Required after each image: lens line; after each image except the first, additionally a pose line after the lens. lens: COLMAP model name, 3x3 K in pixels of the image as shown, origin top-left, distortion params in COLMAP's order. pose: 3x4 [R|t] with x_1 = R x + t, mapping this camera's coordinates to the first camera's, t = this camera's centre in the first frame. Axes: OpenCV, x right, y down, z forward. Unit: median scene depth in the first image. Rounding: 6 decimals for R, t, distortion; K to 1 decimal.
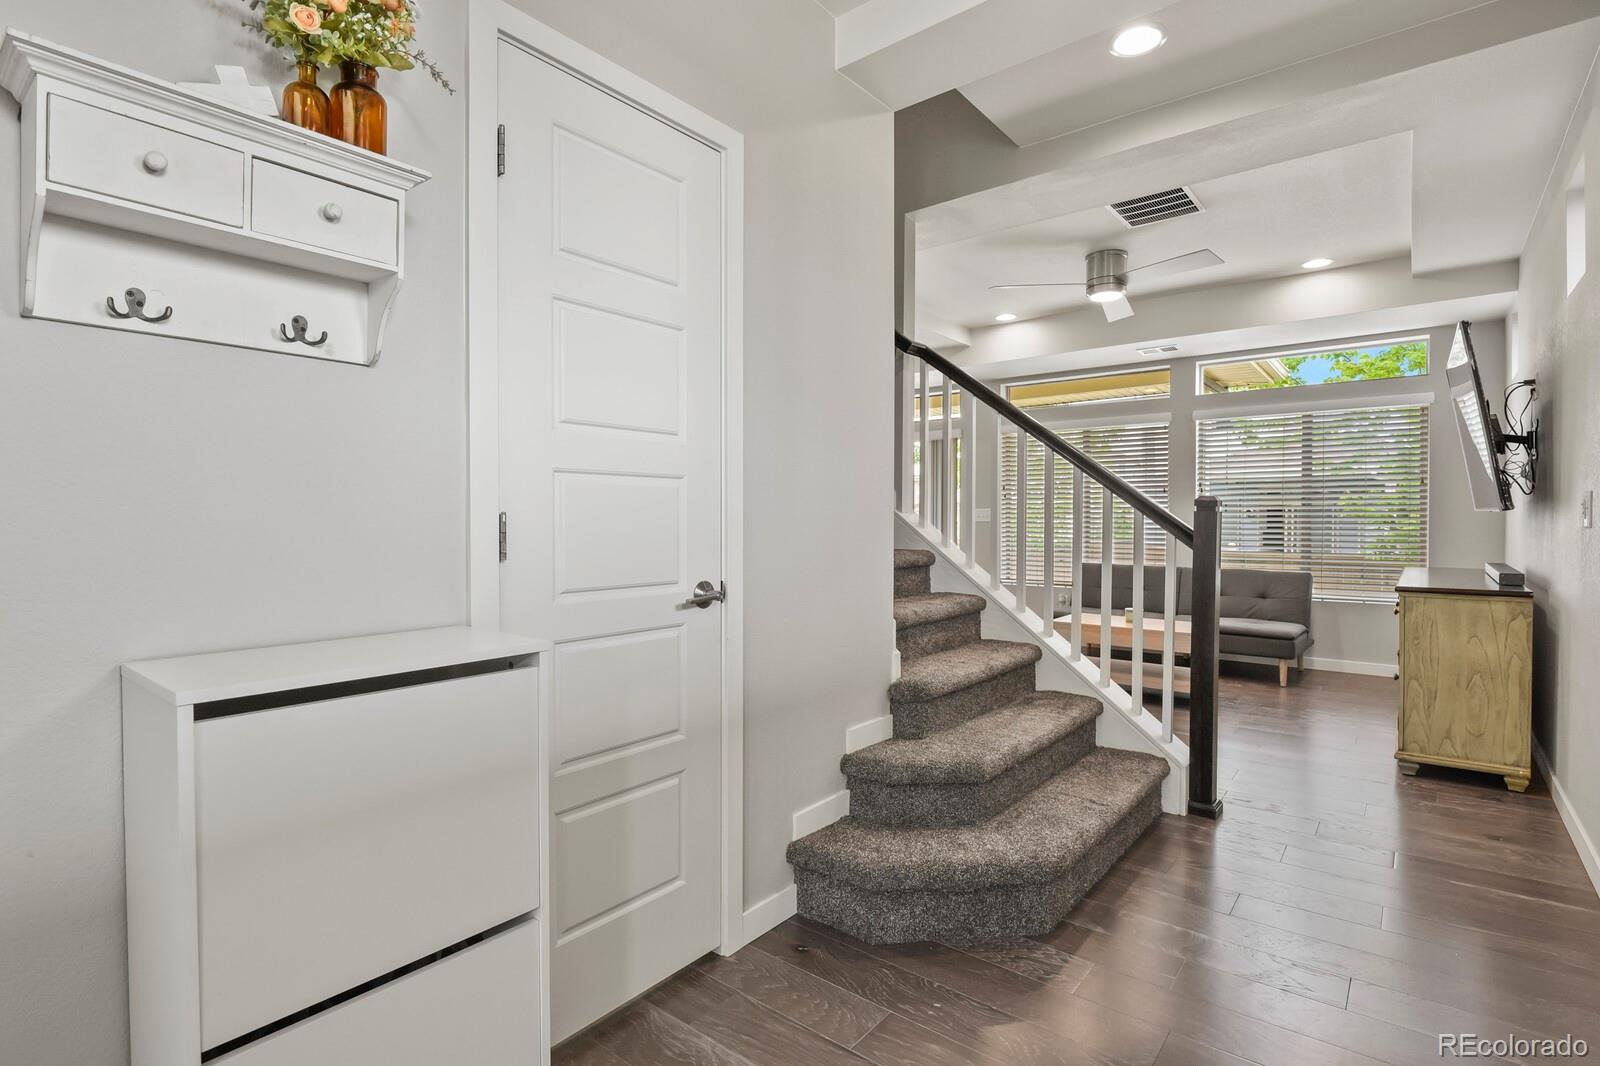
lens RADIAL K [[775.4, 0, 798.8], [0, 775.4, 529.8], [0, 0, 1]] dist [-0.002409, -0.006892]
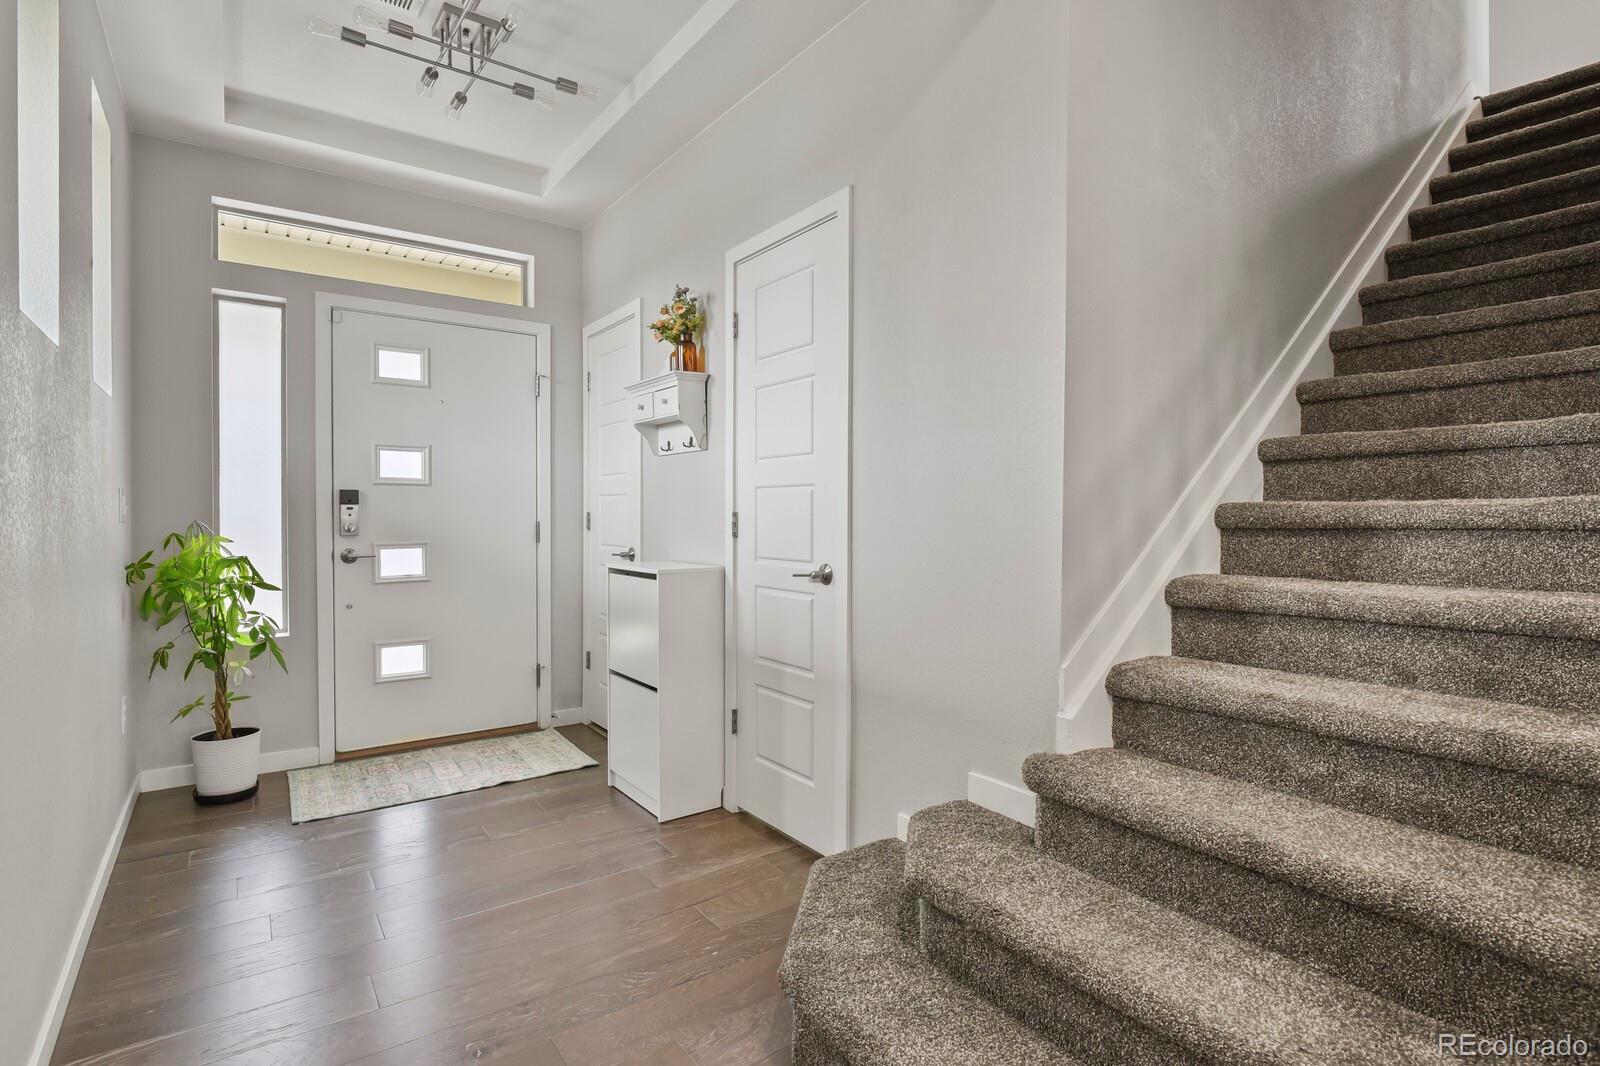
lens RADIAL K [[775.4, 0, 804.9], [0, 775.4, 529.8], [0, 0, 1]] dist [-0.002409, -0.006892]
pose [[-0.259447, 0.015366, -0.965635, 1.146775], [-0.017403, 0.999637, 0.020582, -0.015049], [0.965601, 0.022145, -0.259085, 1.327623]]
